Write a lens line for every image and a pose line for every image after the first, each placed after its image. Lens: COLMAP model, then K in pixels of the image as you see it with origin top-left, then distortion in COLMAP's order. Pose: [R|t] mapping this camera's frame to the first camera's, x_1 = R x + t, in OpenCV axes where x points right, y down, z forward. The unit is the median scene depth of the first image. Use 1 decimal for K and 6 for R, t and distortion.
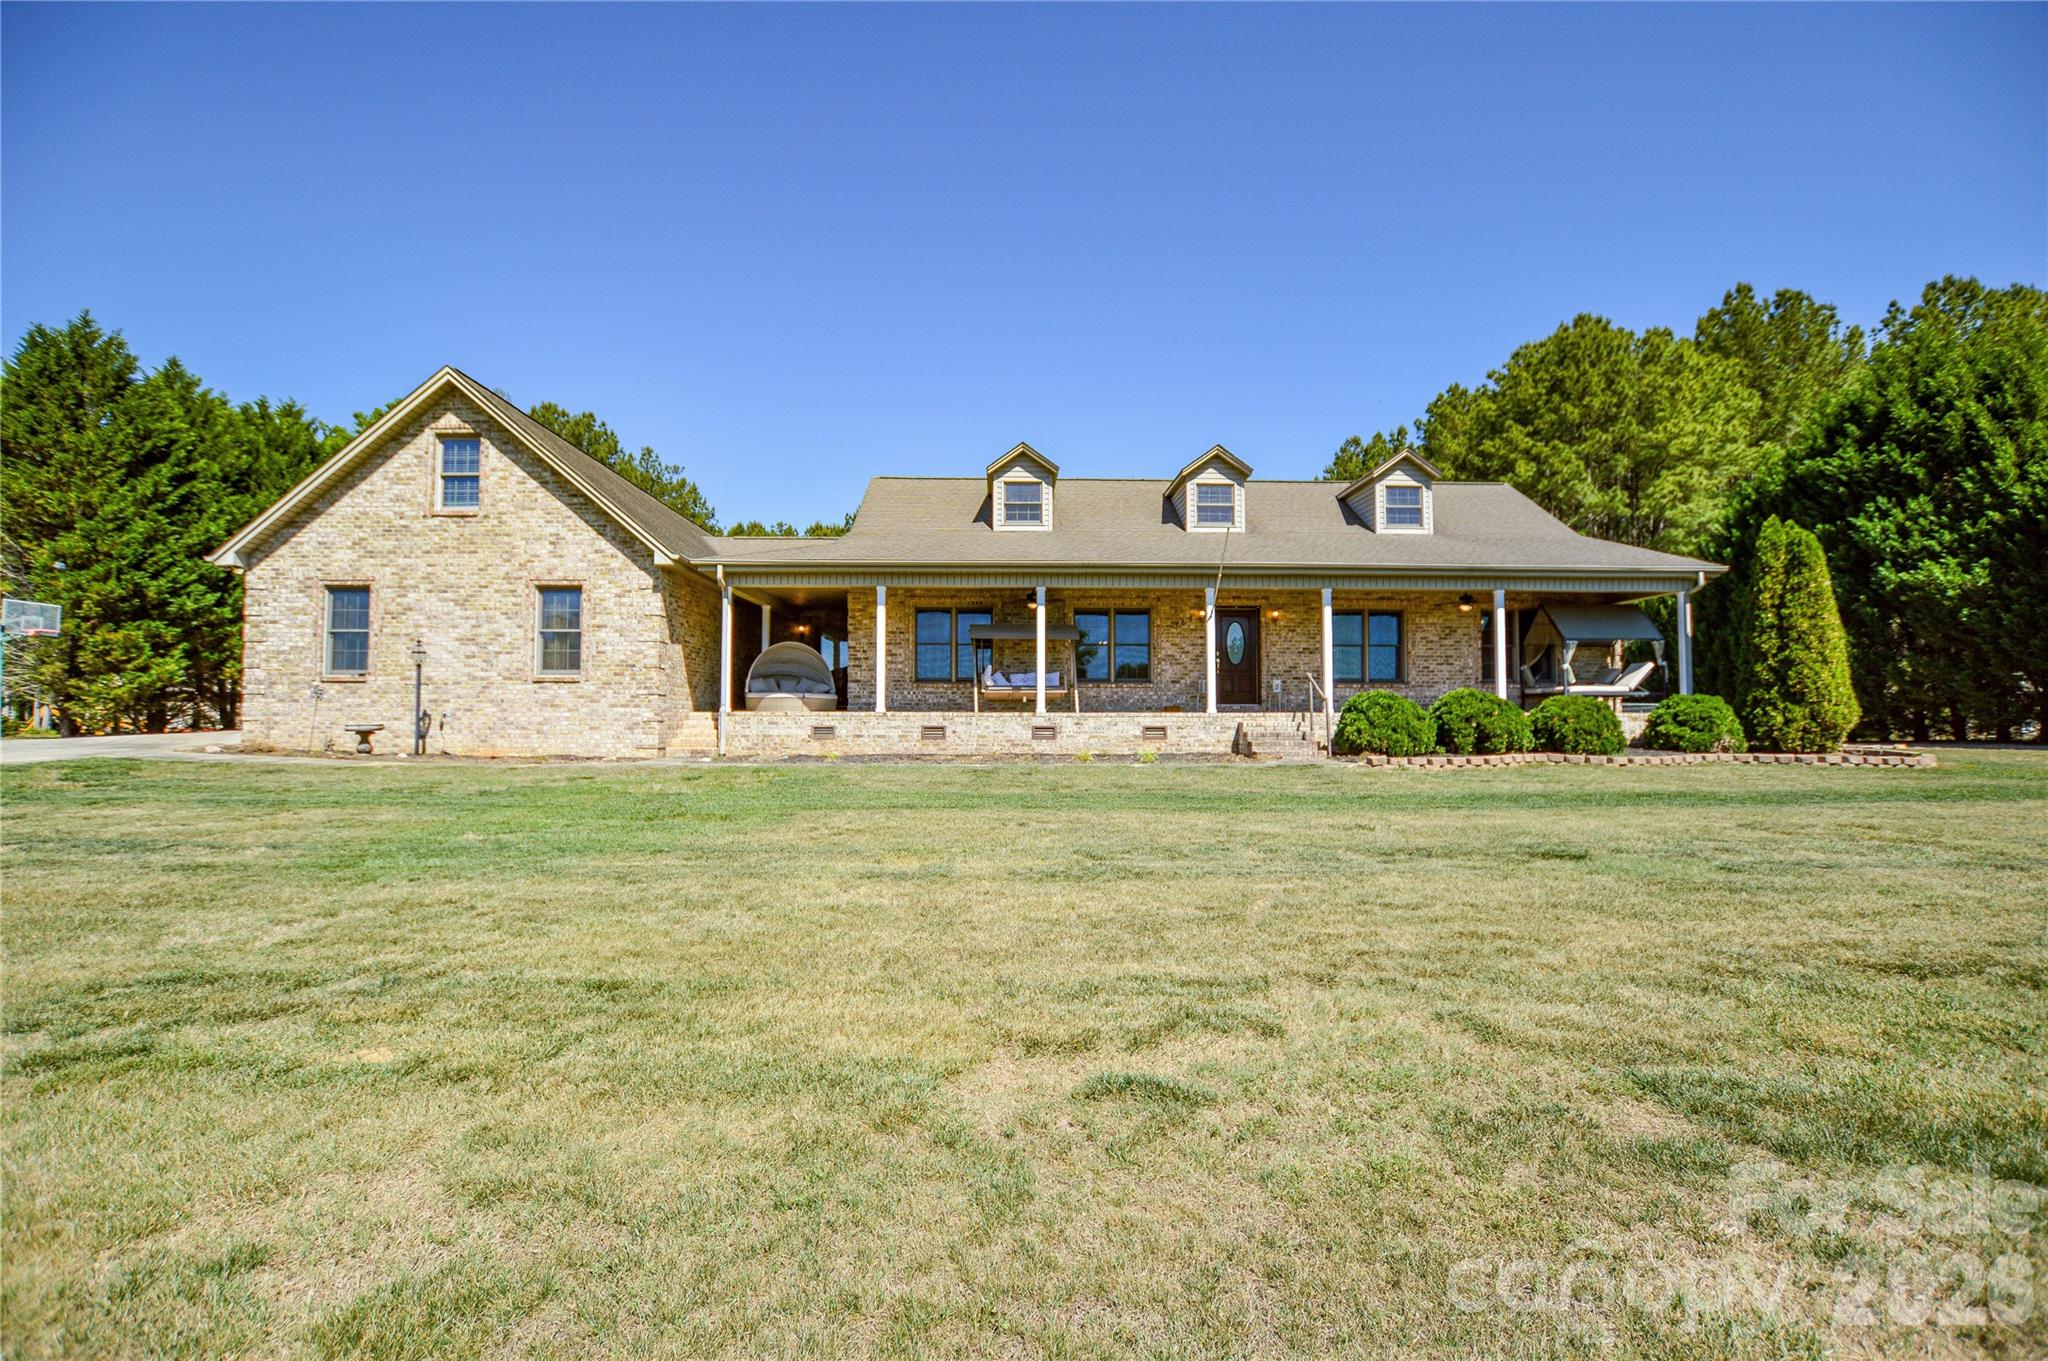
lens RADIAL K [[929.5, 0, 1011.8], [0, 929.5, 686.2], [0, 0, 1]] dist [-0.020978, 0.000378]
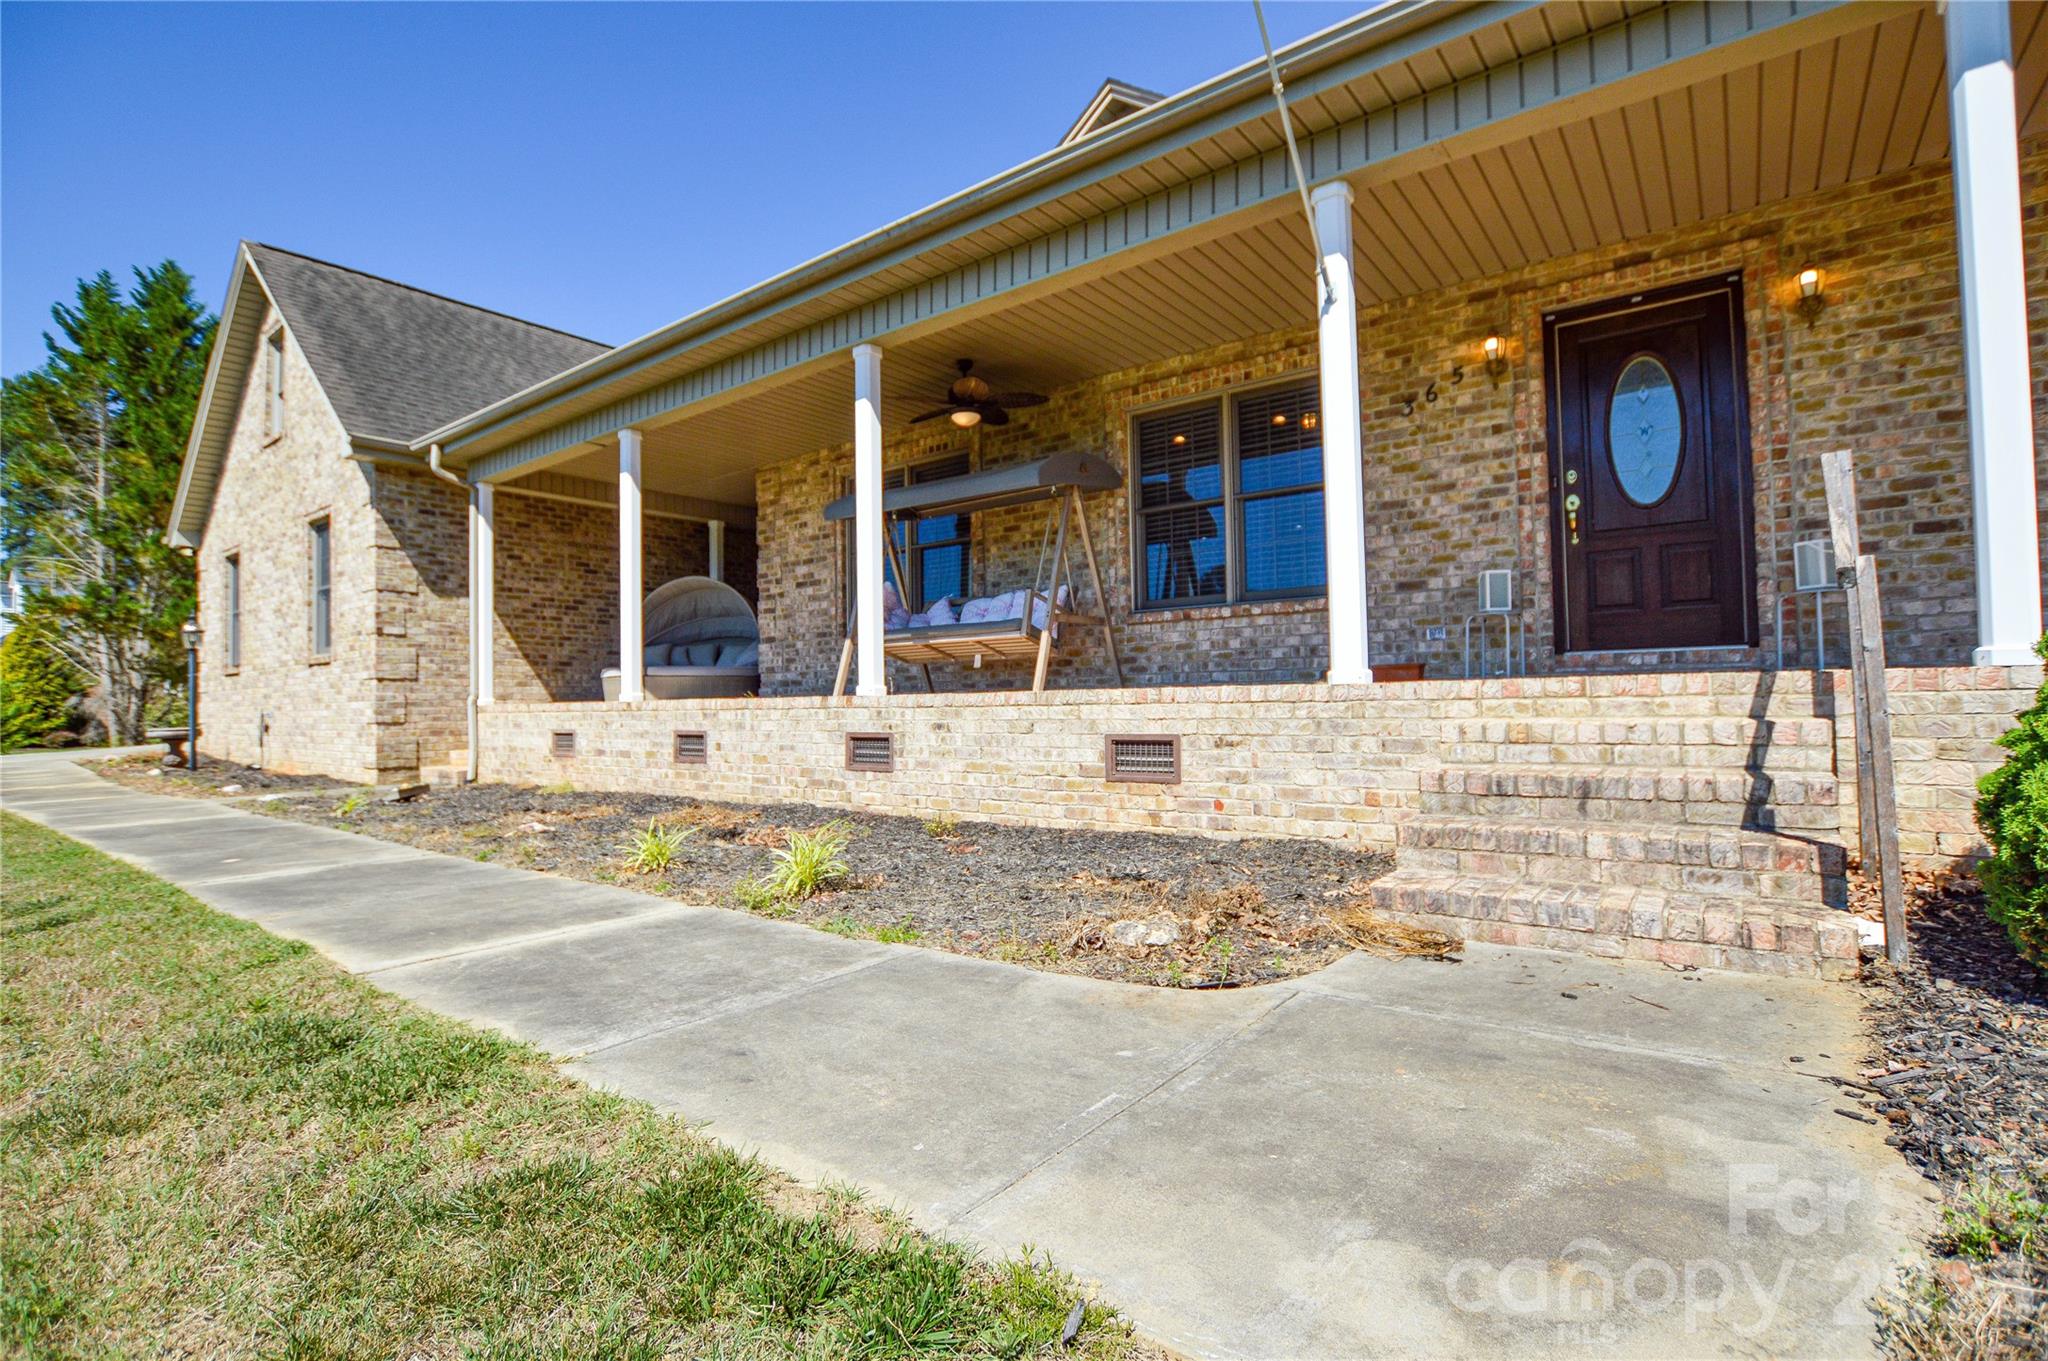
lens RADIAL K [[929.5, 0, 1028.5], [0, 929.5, 692.5], [0, 0, 1]] dist [-0.020978, 0.000378]
pose [[0.785871, -0.020523, -0.618049, 0.302372], [0.040836, 0.998990, 0.018752, 0.023120], [0.617040, -0.039976, 0.785916, 0.757873]]
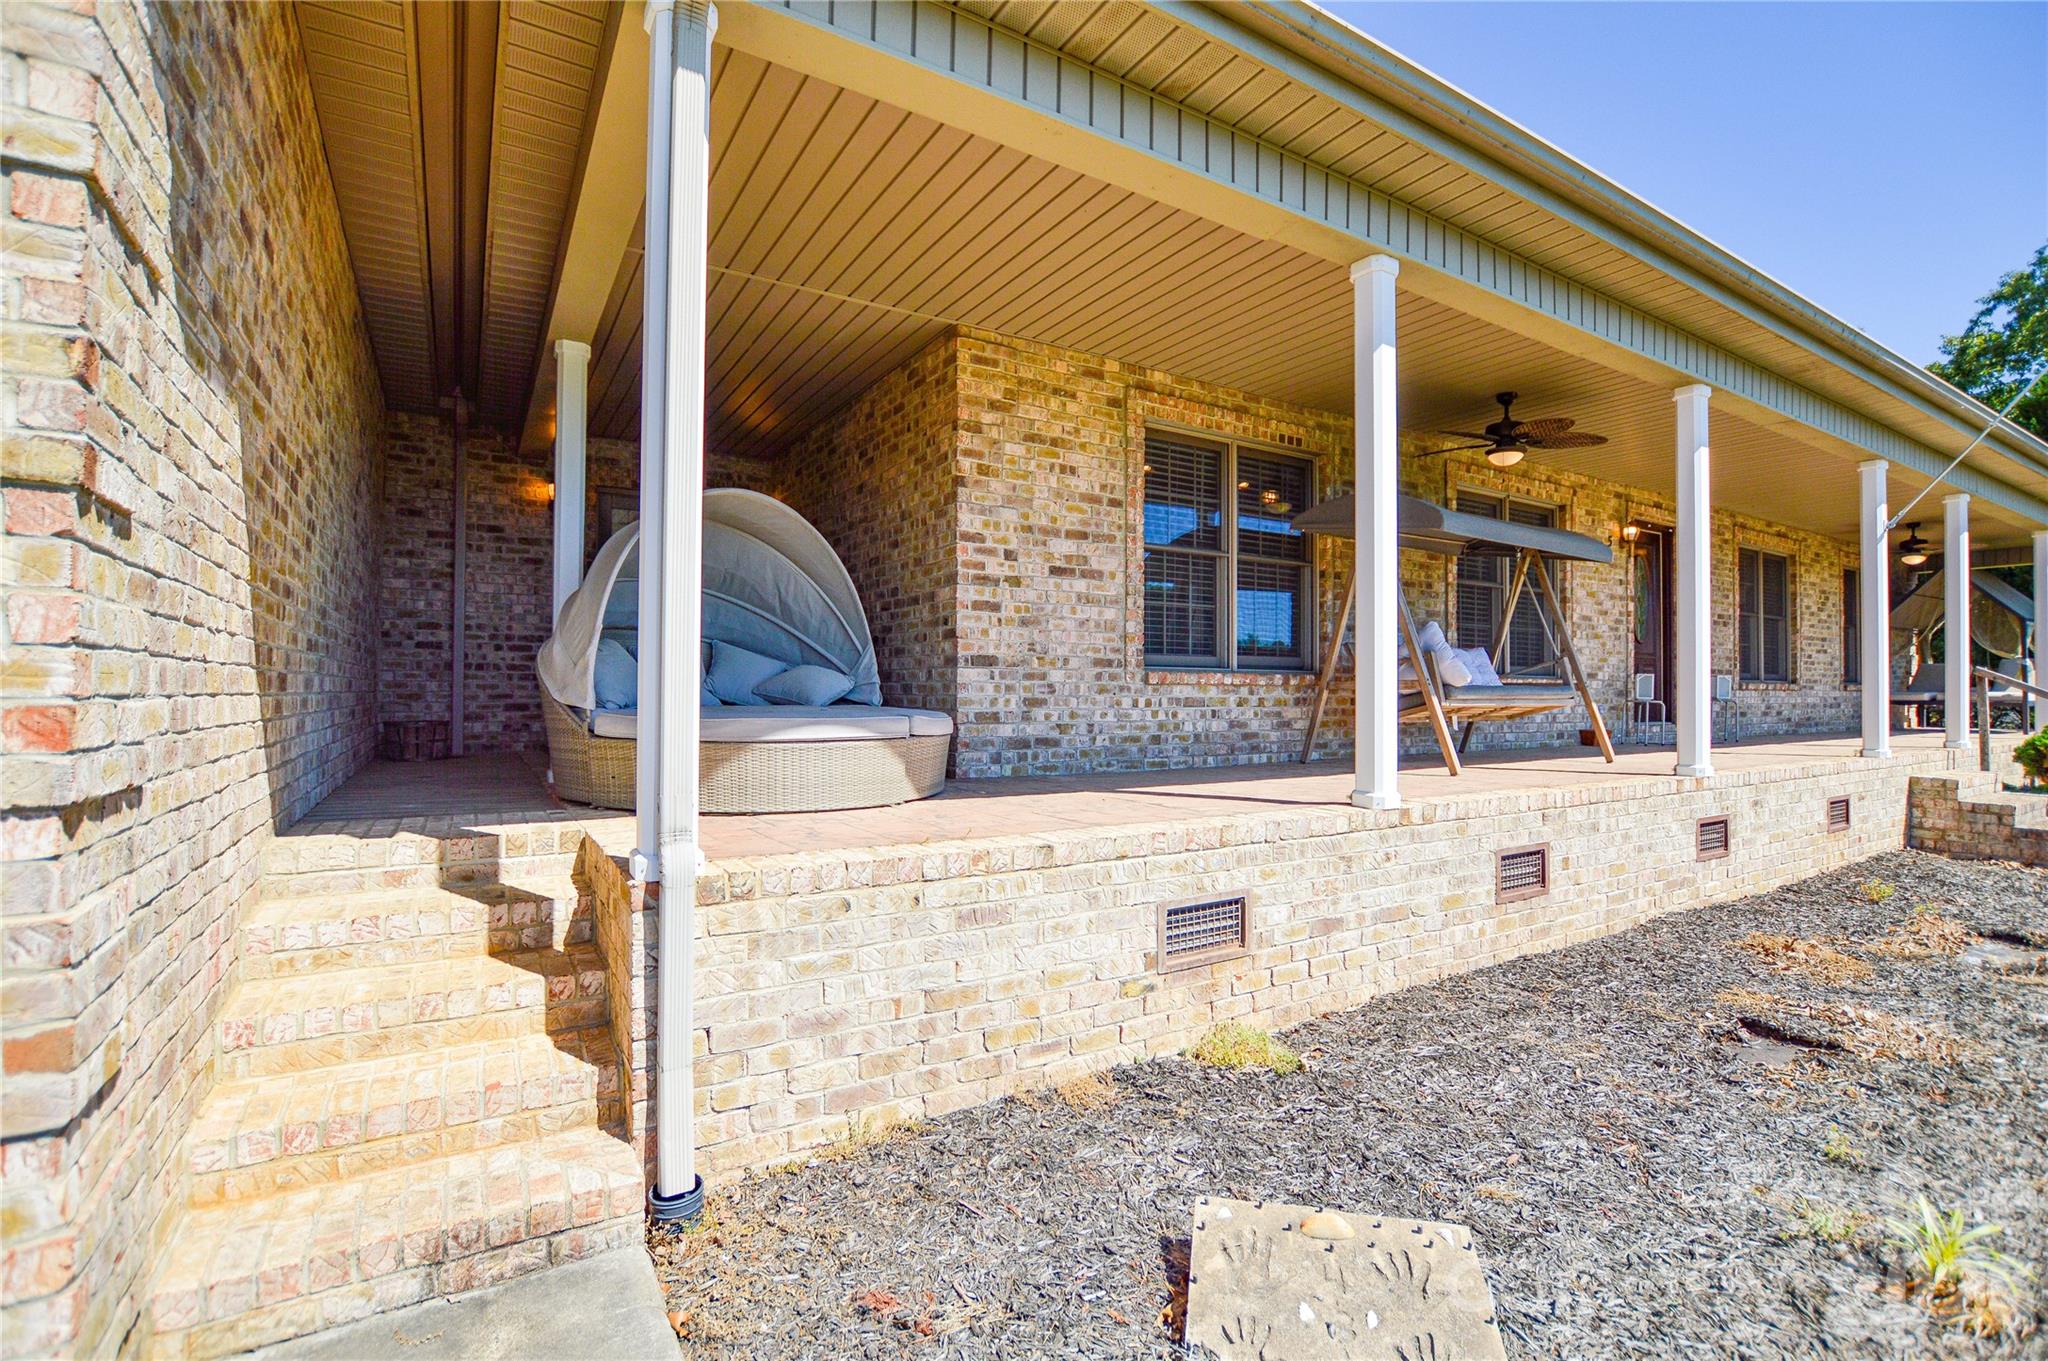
lens RADIAL K [[929.5, 0, 1023.6], [0, 929.5, 674.6], [0, 0, 1]] dist [-0.020978, 0.000378]
pose [[0.861756, 0.010806, 0.507208, -0.333289], [-0.022961, 0.999579, 0.017716, -0.007008], [-0.506803, -0.026913, 0.861641, 0.844914]]
